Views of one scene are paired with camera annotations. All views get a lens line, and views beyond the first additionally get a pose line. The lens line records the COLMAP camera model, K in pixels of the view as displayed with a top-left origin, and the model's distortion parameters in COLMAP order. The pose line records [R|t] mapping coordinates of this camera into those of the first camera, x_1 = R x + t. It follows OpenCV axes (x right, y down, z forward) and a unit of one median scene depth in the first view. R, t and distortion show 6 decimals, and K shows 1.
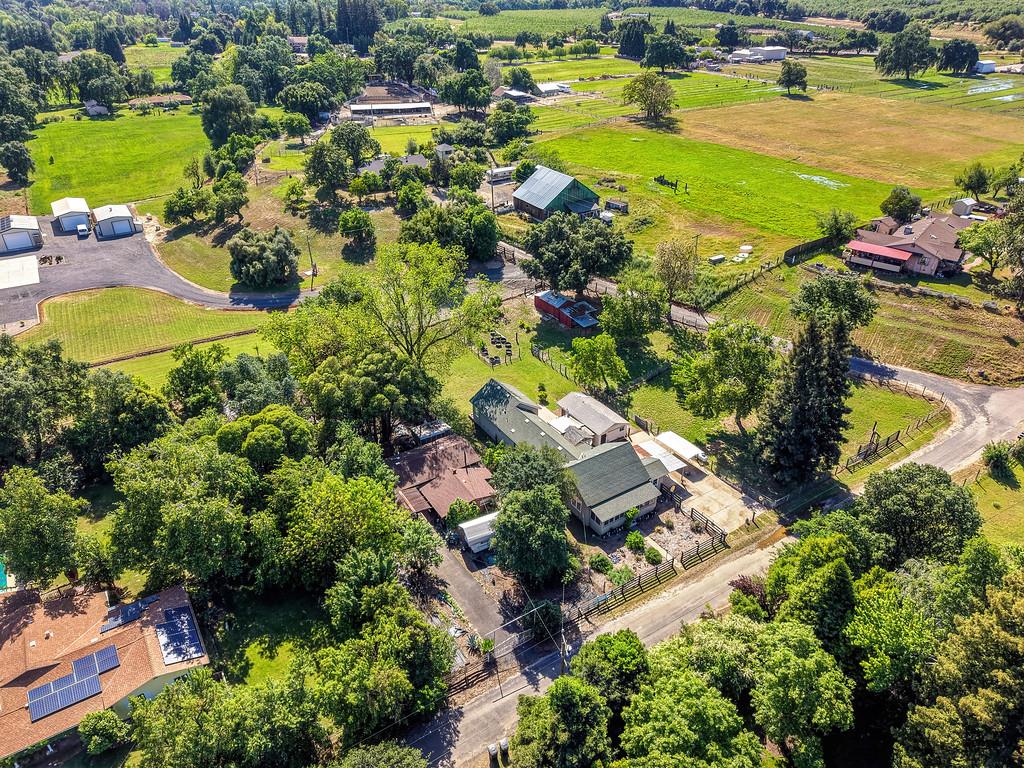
lens RADIAL K [[693.4, 0, 516.1], [0, 693.4, 387.4], [0, 0, 1]] dist [0.019174, -0.017109]
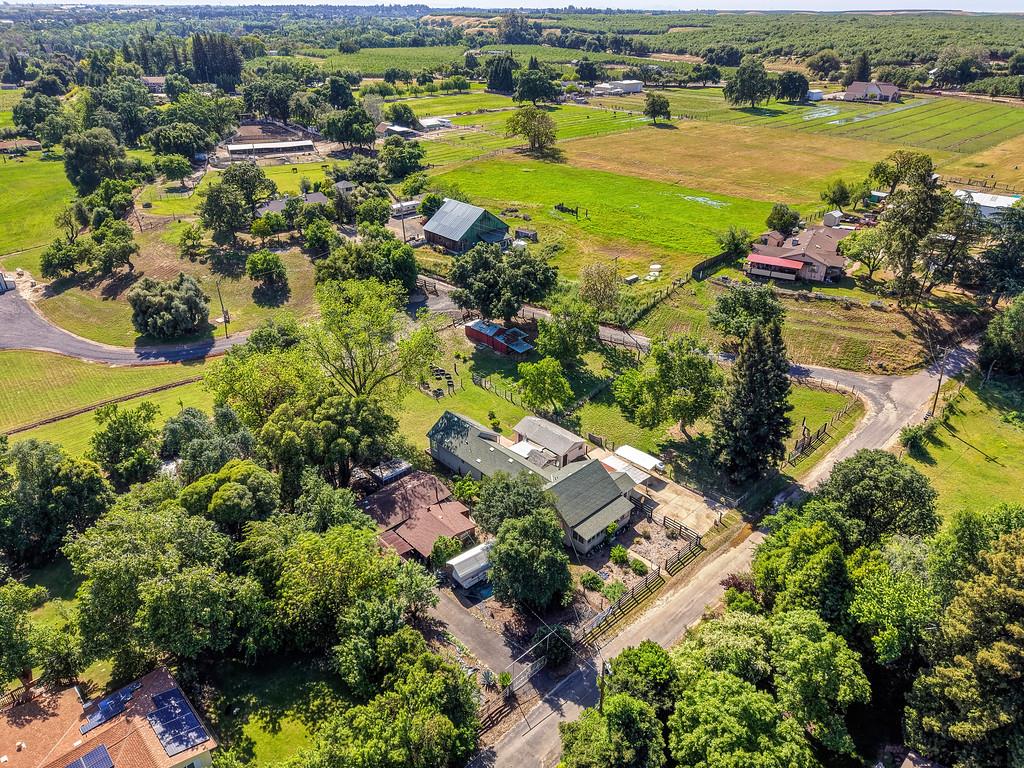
lens RADIAL K [[693.4, 0, 517.0], [0, 693.4, 385.1], [0, 0, 1]] dist [0.019174, -0.017109]
pose [[0.981487, -0.088379, 0.169918, -0.081828], [0.095936, 0.994708, -0.036771, -0.003007], [-0.165769, 0.052391, 0.984772, 0.002851]]
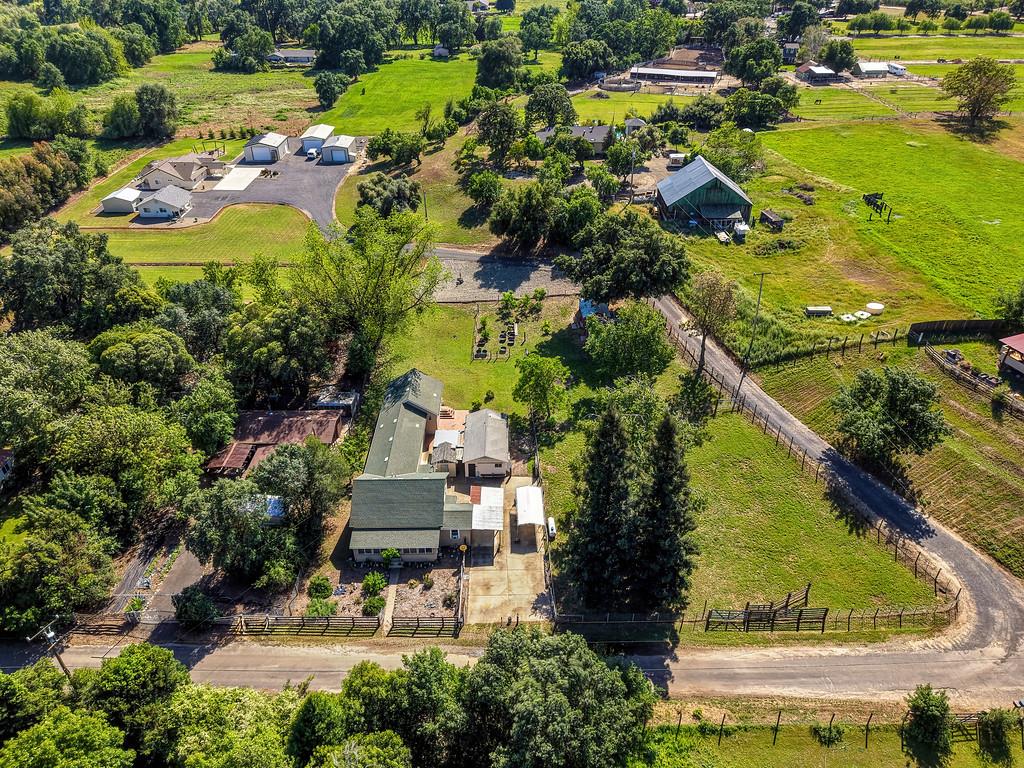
lens RADIAL K [[693.4, 0, 512.0], [0, 693.4, 389.3], [0, 0, 1]] dist [0.019174, -0.017109]
pose [[0.839176, 0.300886, -0.453047, 0.416887], [-0.277182, 0.953329, 0.119721, -0.110438], [0.467925, 0.025110, 0.883411, 0.183827]]
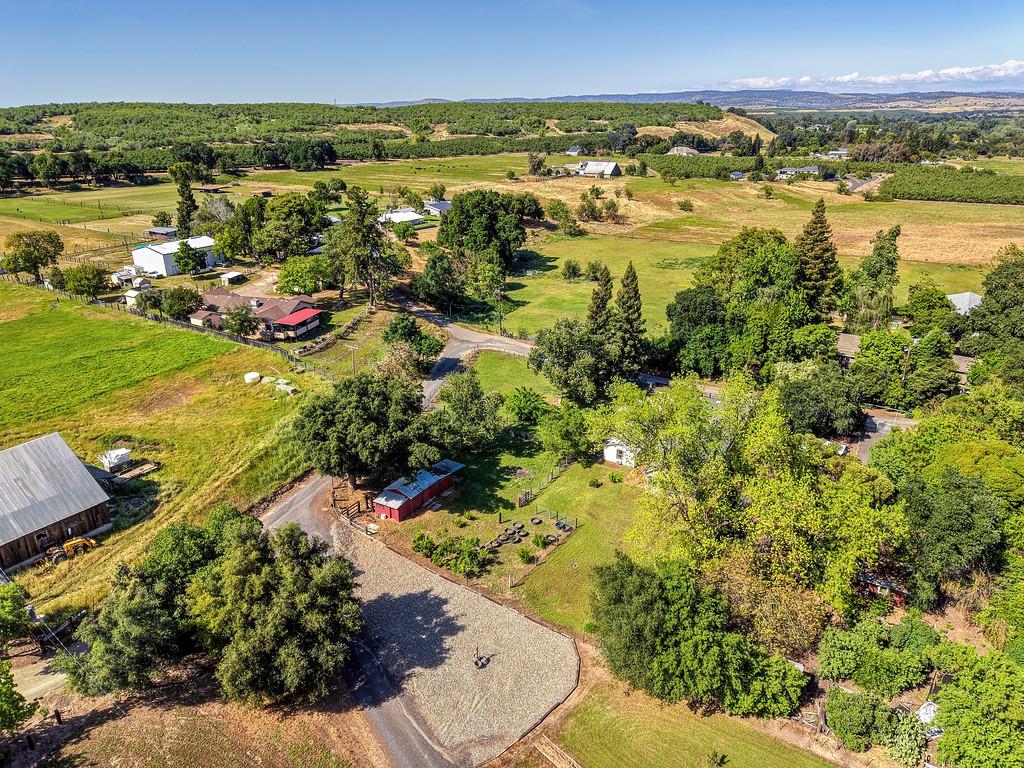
lens RADIAL K [[693.4, 0, 517.0], [0, 693.4, 389.4], [0, 0, 1]] dist [0.019174, -0.017109]
pose [[-0.410508, -0.336692, 0.847421, -0.559866], [0.483177, 0.707825, 0.515290, -0.520345], [-0.773320, 0.620985, -0.127886, 0.982067]]
